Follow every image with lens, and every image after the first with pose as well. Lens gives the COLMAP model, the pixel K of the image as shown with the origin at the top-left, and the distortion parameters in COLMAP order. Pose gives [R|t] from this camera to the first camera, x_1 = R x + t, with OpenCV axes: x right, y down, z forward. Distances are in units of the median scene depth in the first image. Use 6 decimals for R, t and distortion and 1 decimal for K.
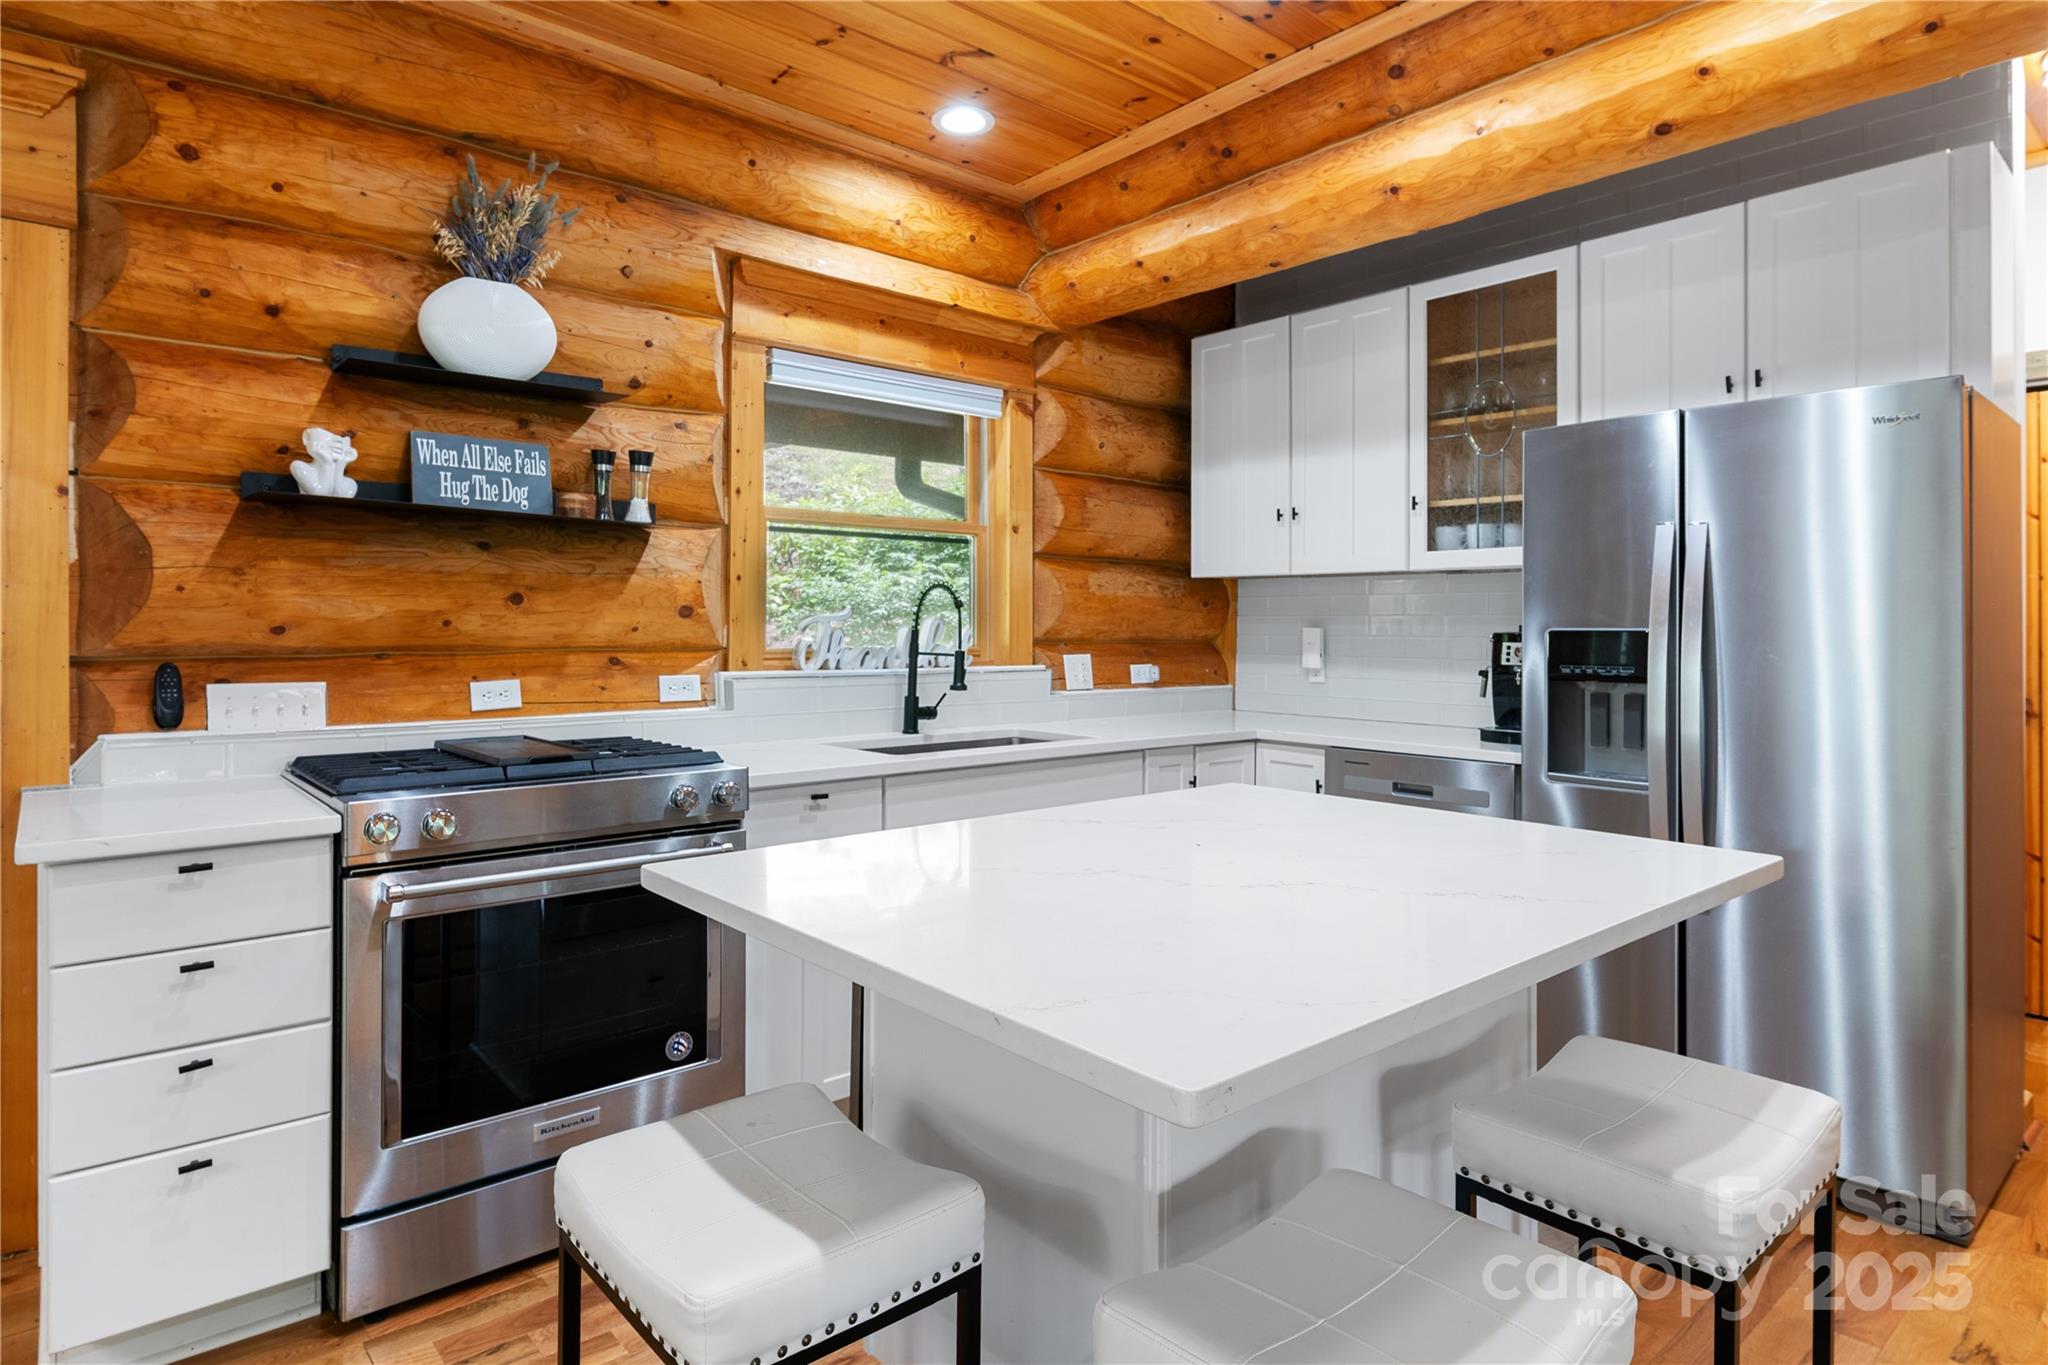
lens RADIAL K [[1135.4, 0, 1042.9], [0, 1135.4, 621.7], [0, 0, 1]] dist [0.010944, -0.005390]
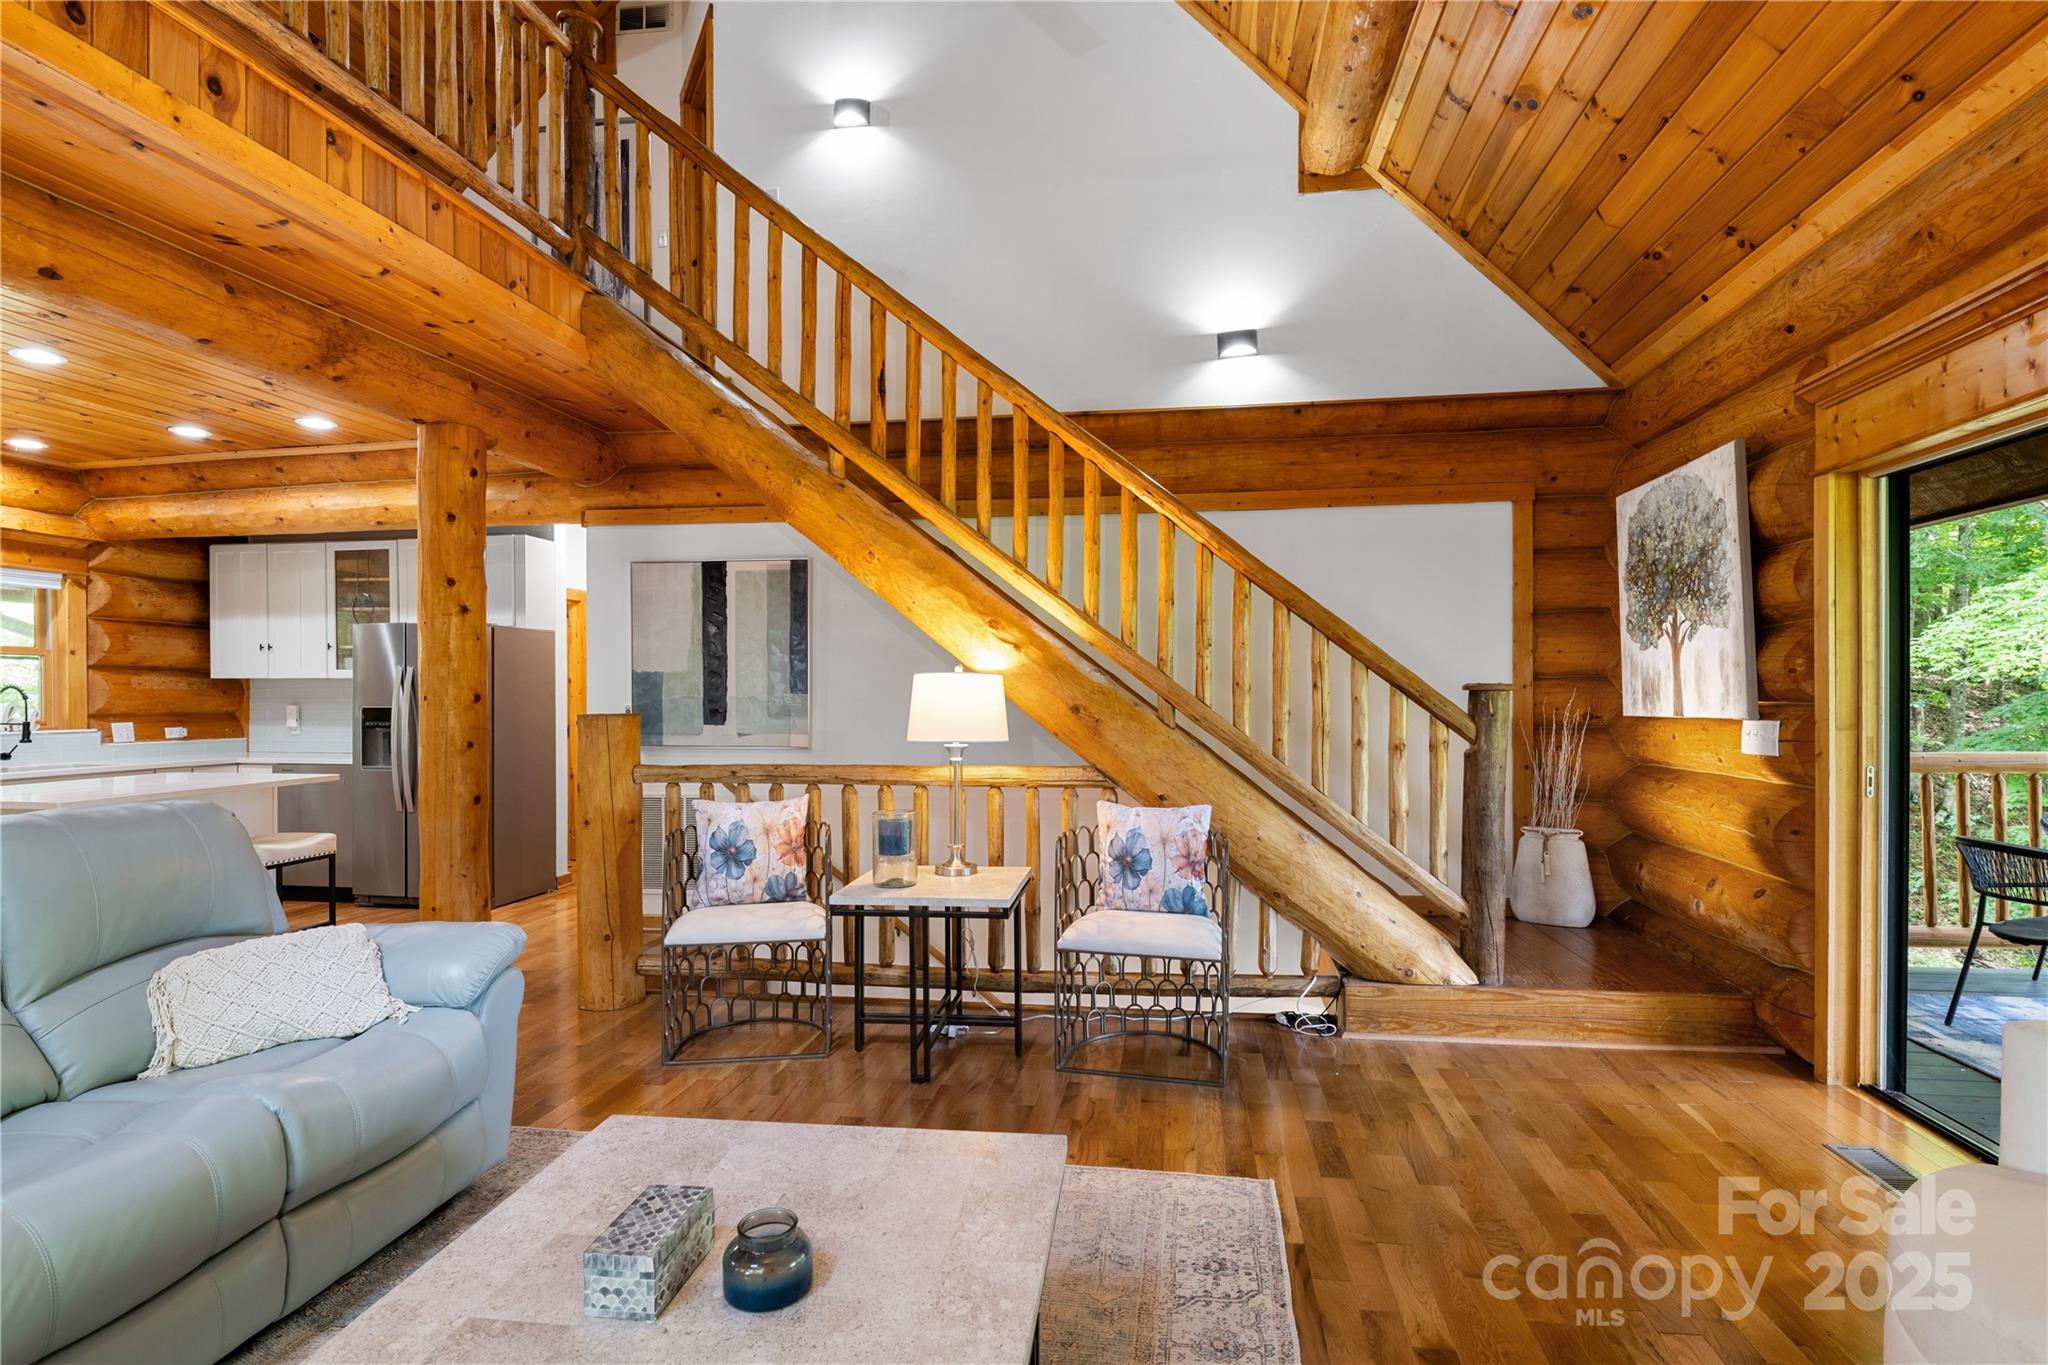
lens RADIAL K [[980.3, 0, 1027.2], [0, 980.3, 698.9], [0, 0, 1]] dist [-0.003548, -0.006780]
pose [[0.766826, -0.009882, 0.641780, 0.174403], [0.002762, 0.999923, 0.012095, -0.028501], [-0.641850, -0.007502, 0.766794, -1.345106]]
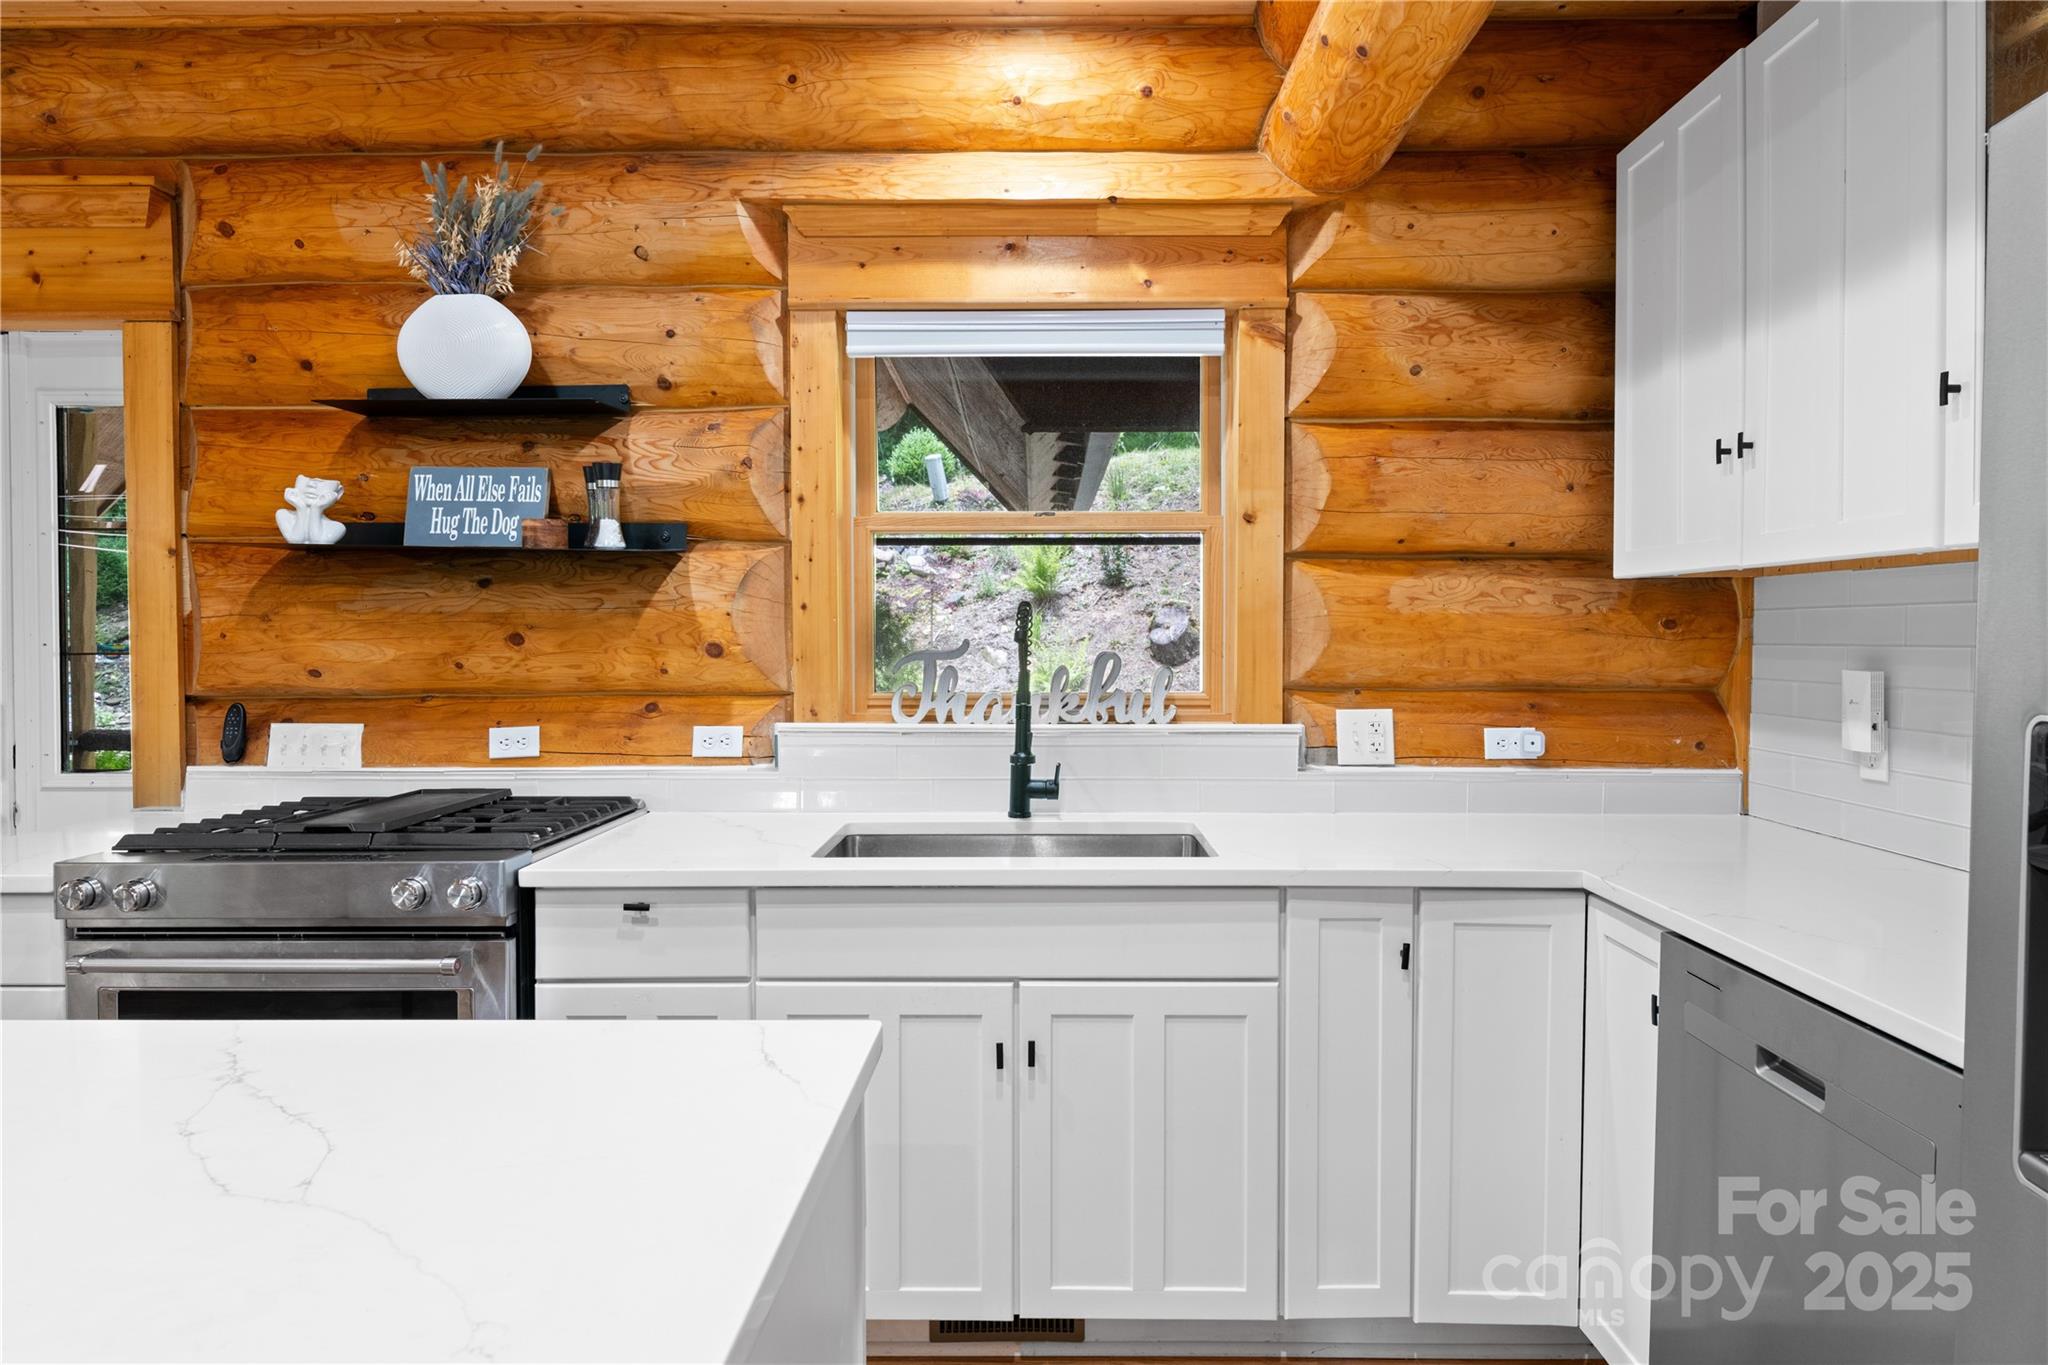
lens RADIAL K [[1135.4, 0, 1058.9], [0, 1135.4, 665.3], [0, 0, 1]] dist [0.010944, -0.005390]
pose [[0.744985, 0.010448, -0.666999, 0.404395], [0.007831, 0.999671, 0.024407, -0.015328], [0.667035, -0.023406, 0.744658, 0.517776]]
